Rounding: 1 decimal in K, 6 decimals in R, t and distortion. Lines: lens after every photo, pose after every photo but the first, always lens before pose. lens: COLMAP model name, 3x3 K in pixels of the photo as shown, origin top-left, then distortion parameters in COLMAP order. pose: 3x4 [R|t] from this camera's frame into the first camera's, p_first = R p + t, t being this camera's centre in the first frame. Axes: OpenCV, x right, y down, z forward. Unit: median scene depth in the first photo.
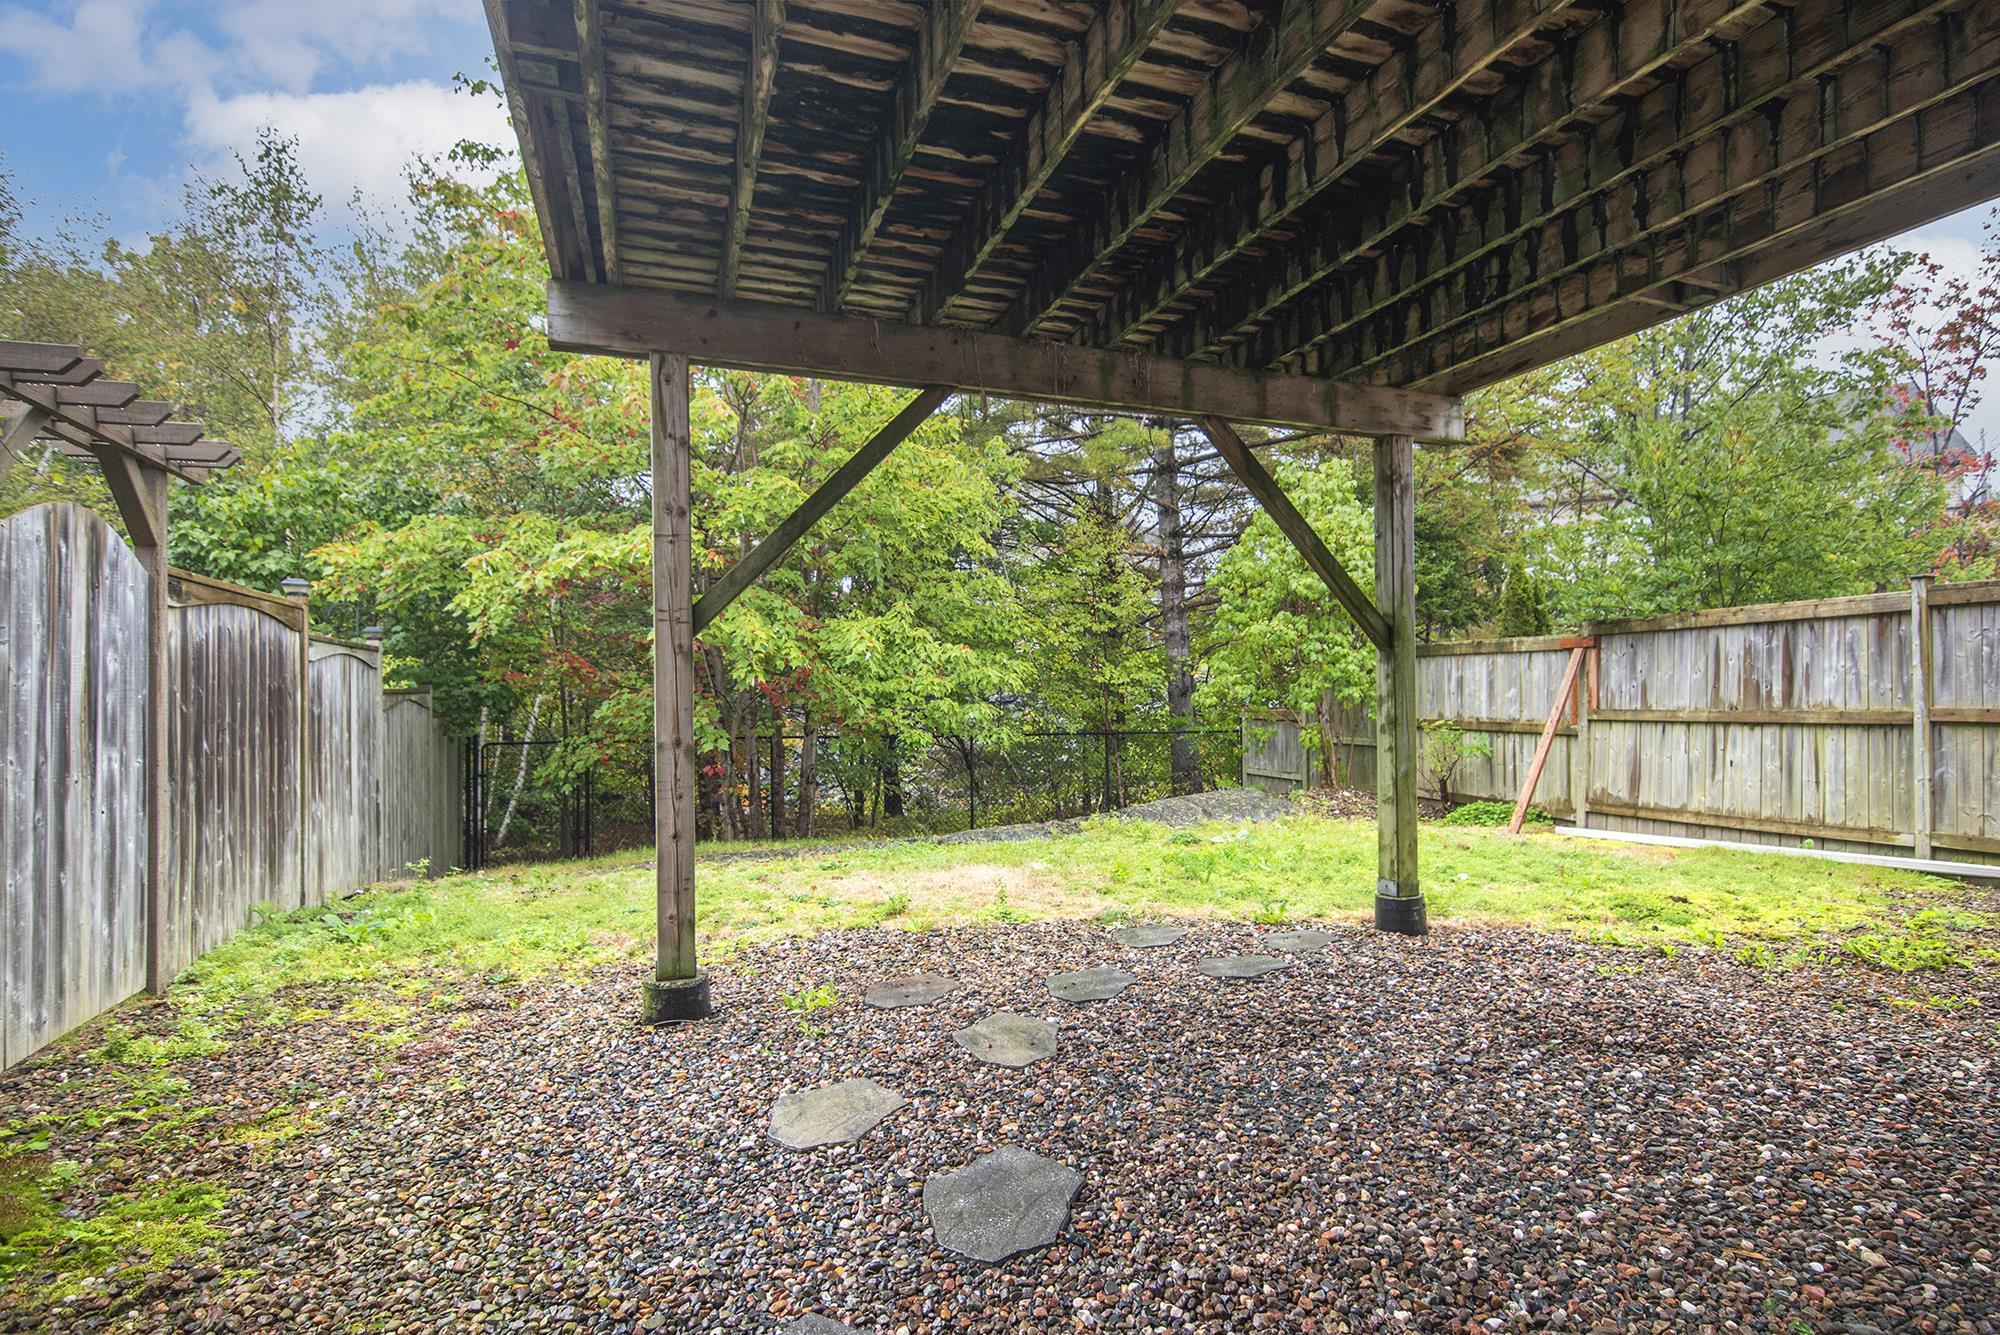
lens RADIAL K [[981.3, 0, 996.1], [0, 981.3, 684.4], [0, 0, 1]] dist [-0.007062, 0.001235]
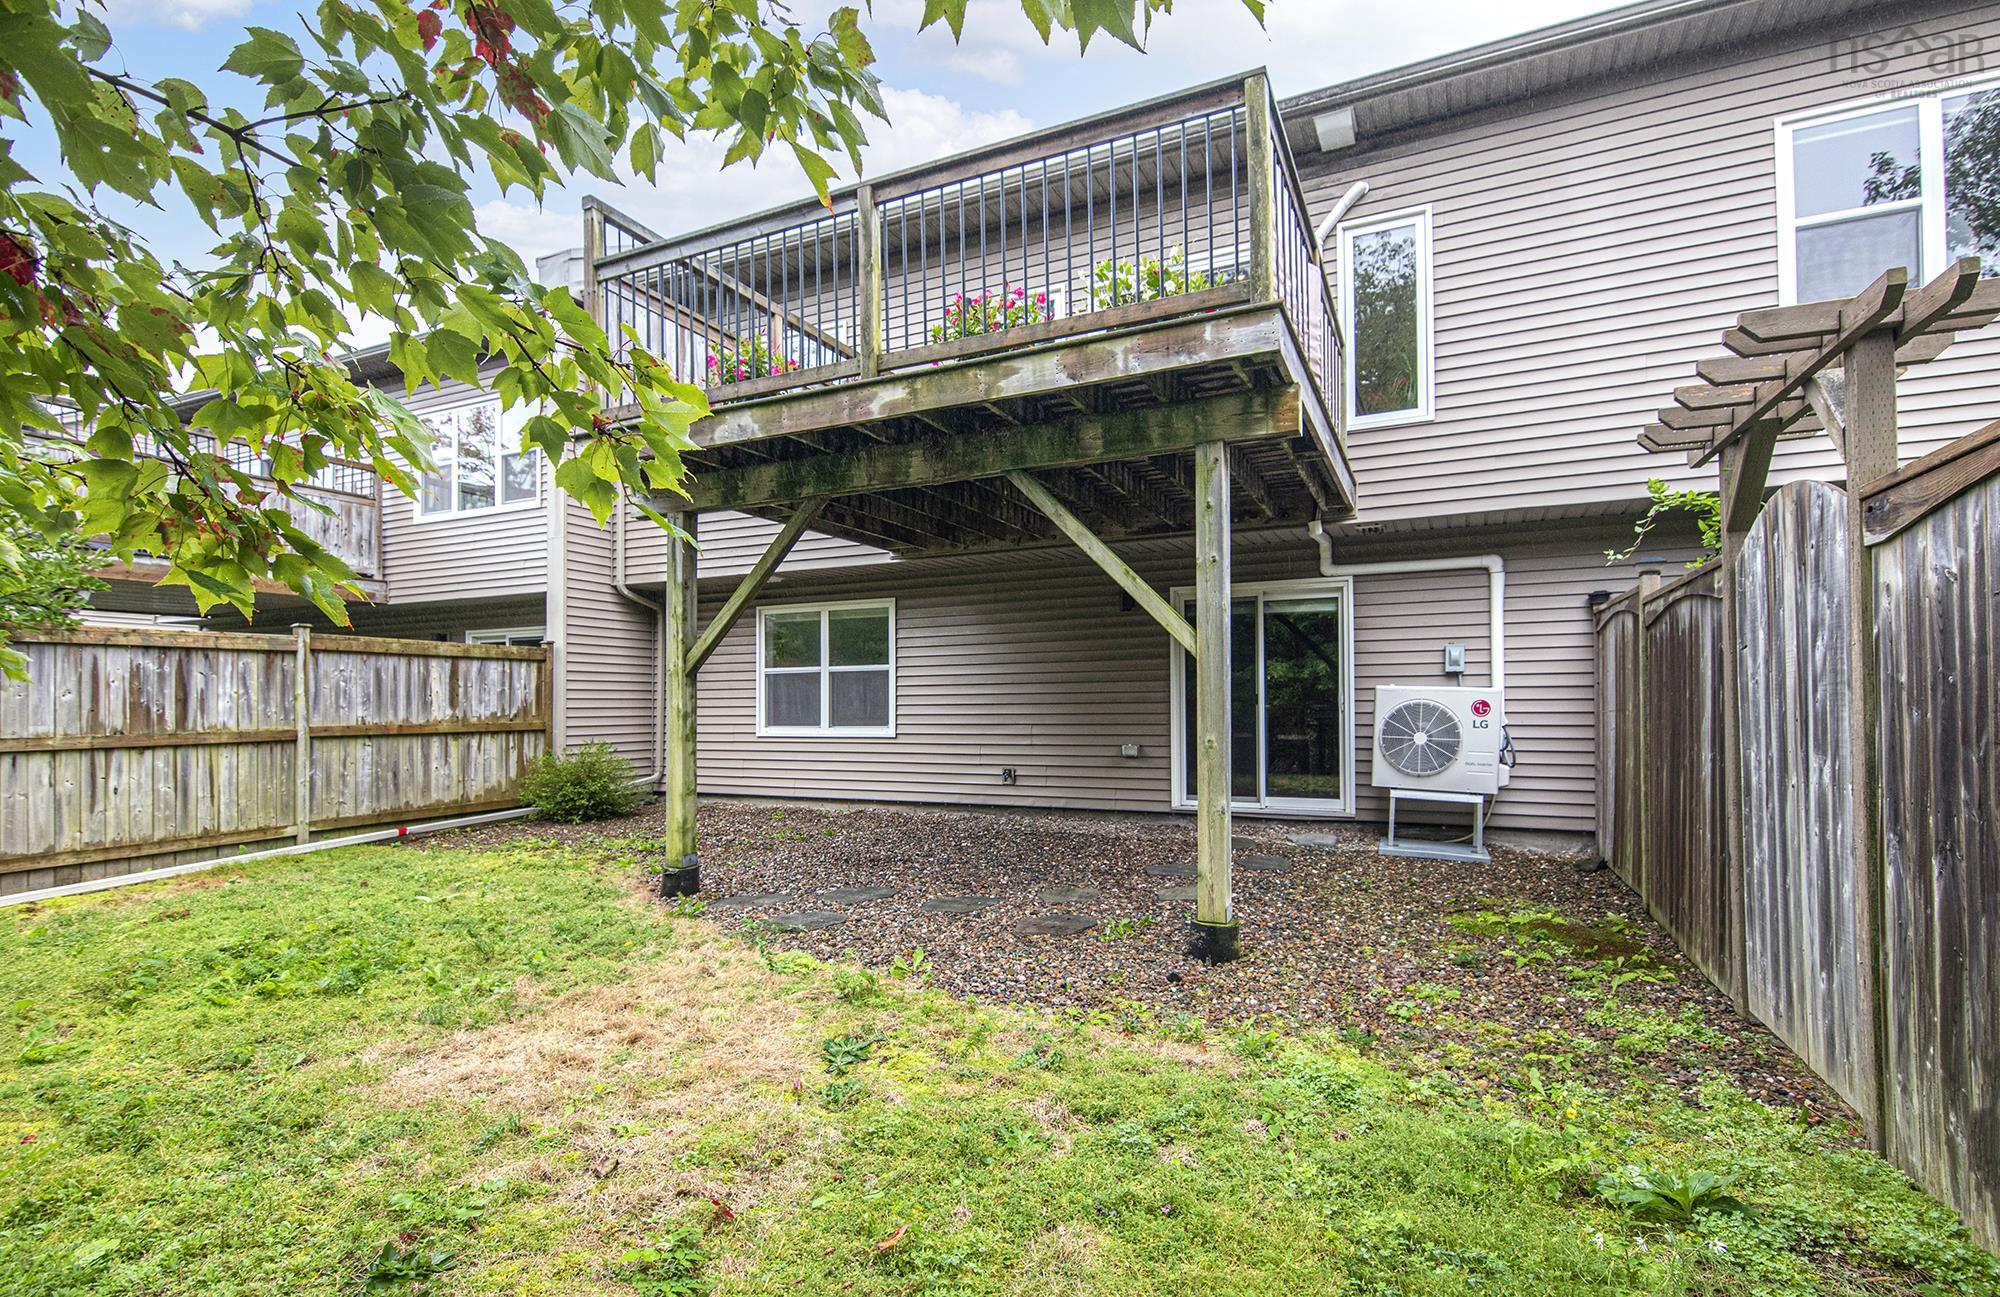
lens RADIAL K [[911.9, 0, 1010.4], [0, 911.9, 679.7], [0, 0, 1]] dist [0.000221, -0.000918]
pose [[-0.704151, 0.030808, 0.709382, -0.453468], [0.008253, 0.999346, -0.035209, 0.010113], [-0.710002, -0.018938, -0.703944, 0.930933]]
